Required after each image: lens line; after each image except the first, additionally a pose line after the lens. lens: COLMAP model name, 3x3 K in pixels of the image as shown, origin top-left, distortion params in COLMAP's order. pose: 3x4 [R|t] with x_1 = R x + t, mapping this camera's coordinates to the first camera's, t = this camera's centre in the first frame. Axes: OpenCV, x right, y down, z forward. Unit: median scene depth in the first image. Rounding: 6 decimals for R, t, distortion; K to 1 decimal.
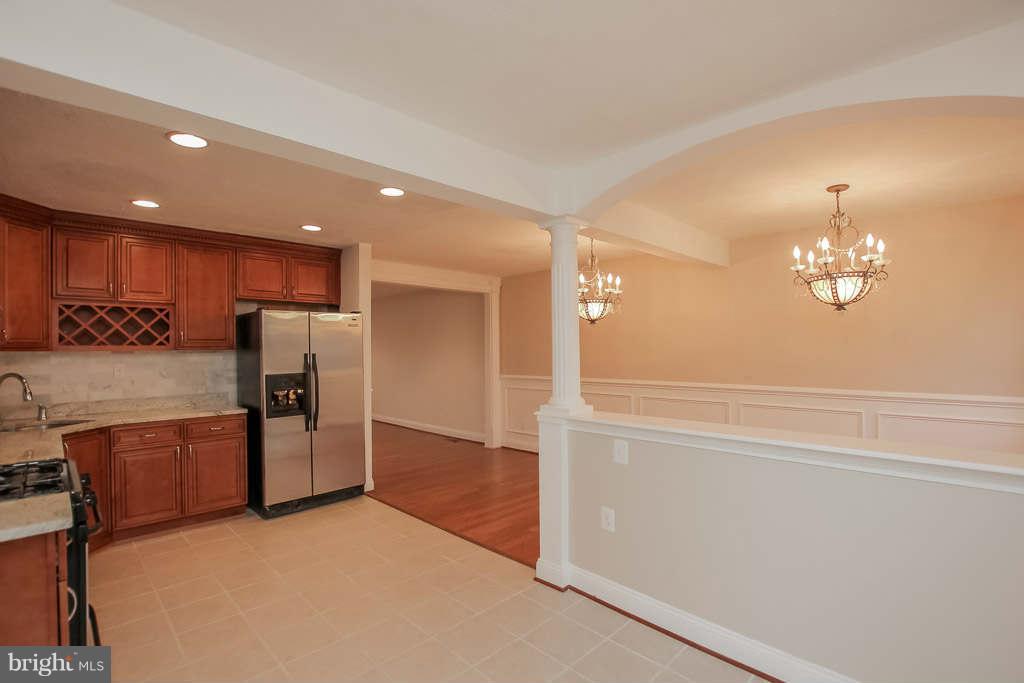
lens RADIAL K [[478.2, 0, 514.0], [0, 478.2, 345.5], [0, 0, 1]] dist [-0.029959, 0.003375]
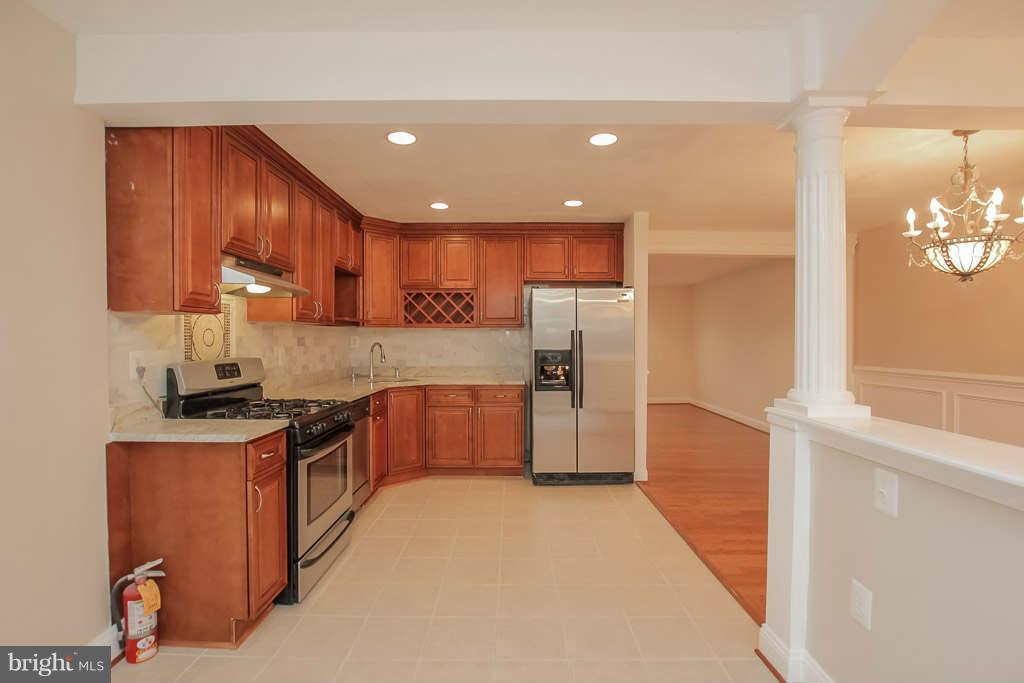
lens RADIAL K [[478.2, 0, 512.1], [0, 478.2, 346.0], [0, 0, 1]] dist [-0.029959, 0.003375]
pose [[0.711263, 0.018818, -0.702674, 0.191625], [-0.003257, 0.999719, 0.023476, 0.028153], [0.702918, -0.014409, 0.711125, 0.204859]]
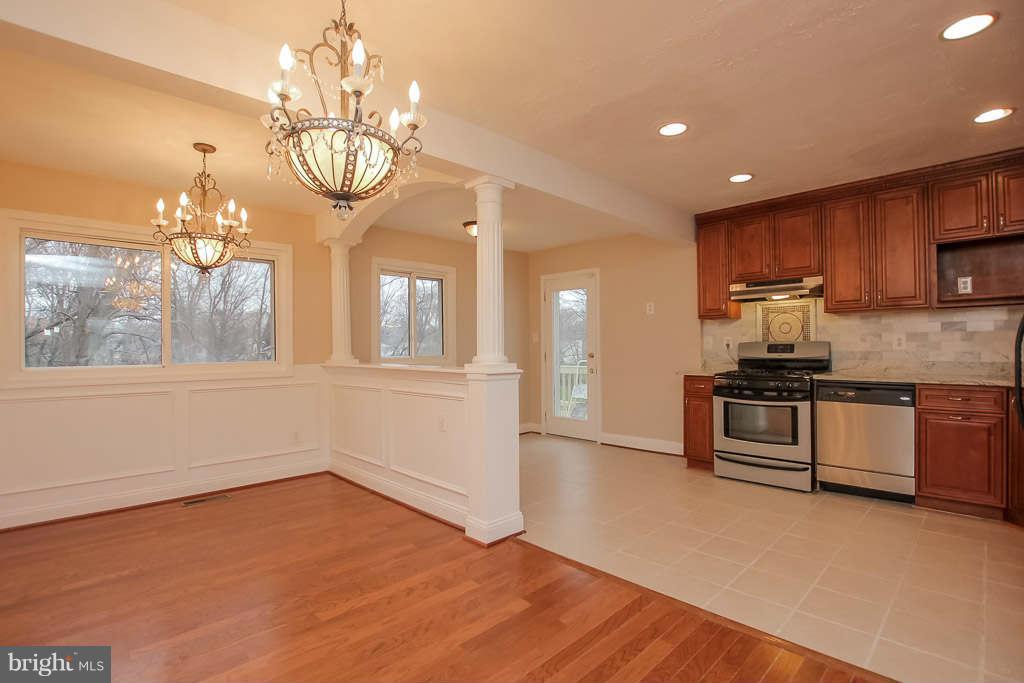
lens RADIAL K [[478.2, 0, 512.2], [0, 478.2, 345.3], [0, 0, 1]] dist [-0.029959, 0.003375]
pose [[-0.999796, 0.020152, 0.001038, 0.045460], [0.020142, 0.999759, -0.008749, 0.070800], [-0.001214, -0.008727, -0.999961, 1.501157]]
